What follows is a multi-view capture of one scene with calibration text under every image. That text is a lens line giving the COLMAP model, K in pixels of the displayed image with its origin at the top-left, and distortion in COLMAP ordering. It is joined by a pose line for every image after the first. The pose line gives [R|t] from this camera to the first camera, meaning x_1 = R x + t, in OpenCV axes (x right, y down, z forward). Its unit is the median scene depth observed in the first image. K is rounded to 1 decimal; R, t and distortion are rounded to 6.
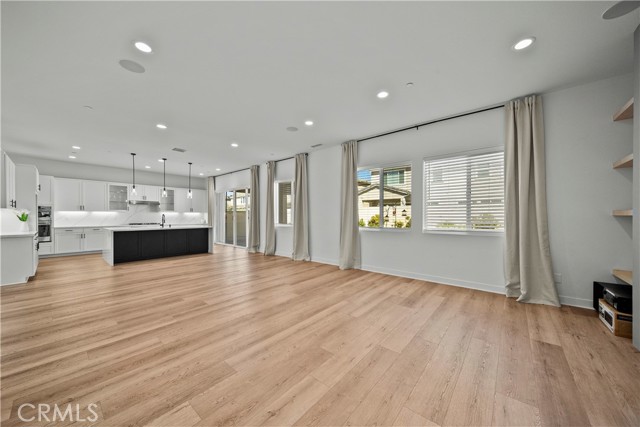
lens RADIAL K [[225.4, 0, 323.0], [0, 225.4, 217.1], [0, 0, 1]] dist [-0.000753, -0.000449]
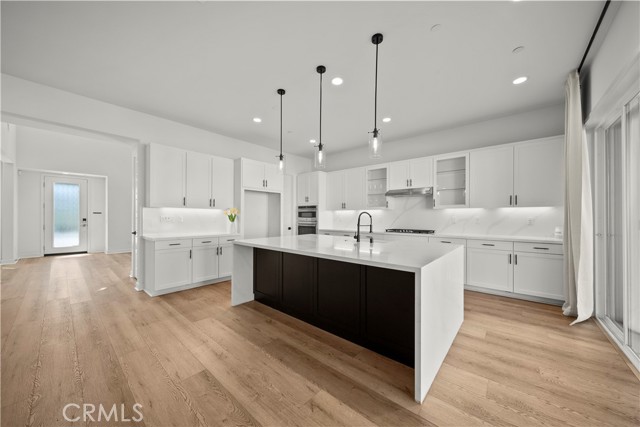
lens RADIAL K [[225.4, 0, 323.0], [0, 225.4, 217.1], [0, 0, 1]] dist [-0.000753, -0.000449]
pose [[-0.008286, 0.003238, -0.999960, -0.392821], [-0.009334, 0.999951, 0.003316, -0.004850], [0.999922, 0.009361, -0.008255, 1.253284]]
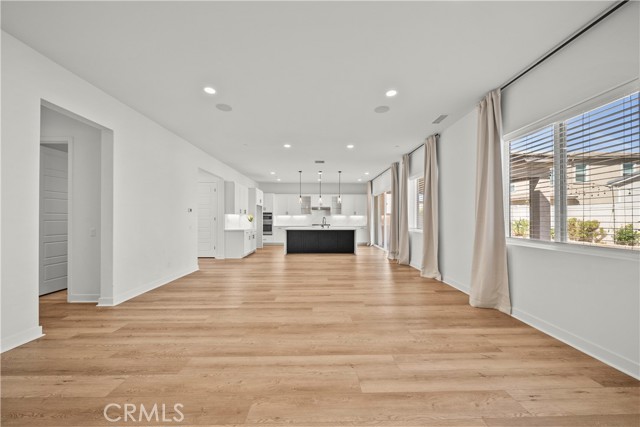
lens RADIAL K [[225.4, 0, 323.0], [0, 225.4, 217.1], [0, 0, 1]] dist [-0.000753, -0.000449]
pose [[0.661625, -0.004165, -0.749823, 0.261640], [-0.005466, 0.999931, -0.010378, -0.001433], [0.749815, 0.010965, 0.661557, 0.265725]]
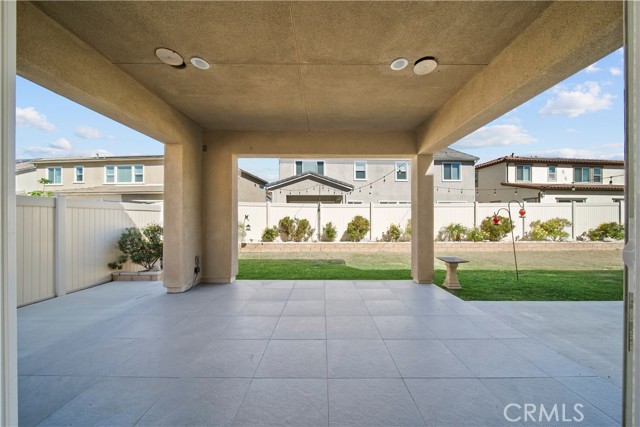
lens RADIAL K [[225.4, 0, 323.0], [0, 225.4, 217.1], [0, 0, 1]] dist [-0.000753, -0.000449]
pose [[0.765414, 0.003714, 0.643527, -0.694974], [0.002664, 0.999956, -0.008939, -0.009413], [-0.643532, 0.008557, 0.765371, 1.595539]]
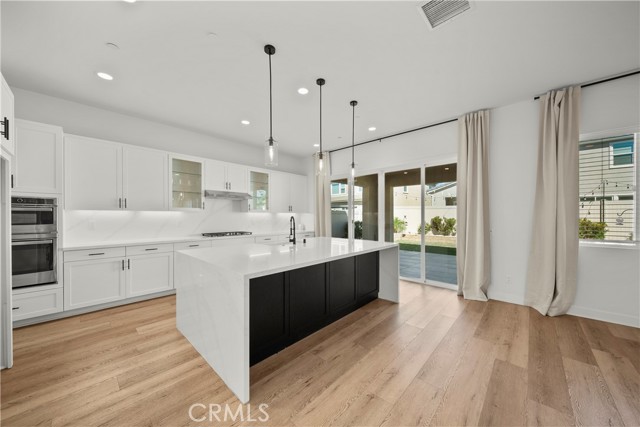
lens RADIAL K [[225.4, 0, 323.0], [0, 225.4, 217.1], [0, 0, 1]] dist [-0.000753, -0.000449]
pose [[0.998843, -0.000116, -0.048088, -0.844735], [-0.000028, 0.999996, -0.002981, -0.013641], [0.048088, 0.002979, 0.998839, 0.739062]]
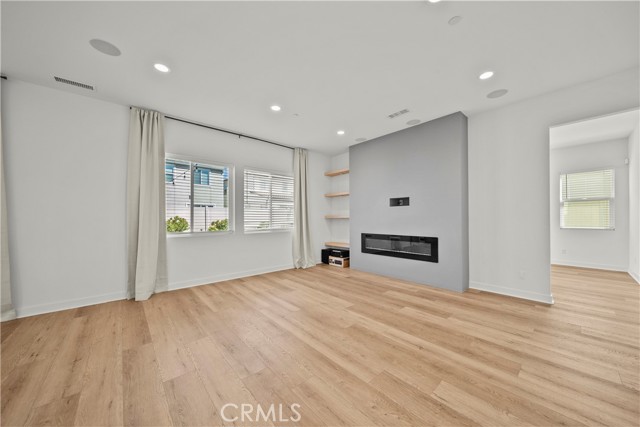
lens RADIAL K [[225.4, 0, 323.0], [0, 225.4, 217.1], [0, 0, 1]] dist [-0.000753, -0.000449]
pose [[0.140442, 0.007548, 0.990060, -0.466116], [0.009063, 0.999919, -0.008908, 0.001485], [-0.990047, 0.010224, 0.140362, 0.366210]]
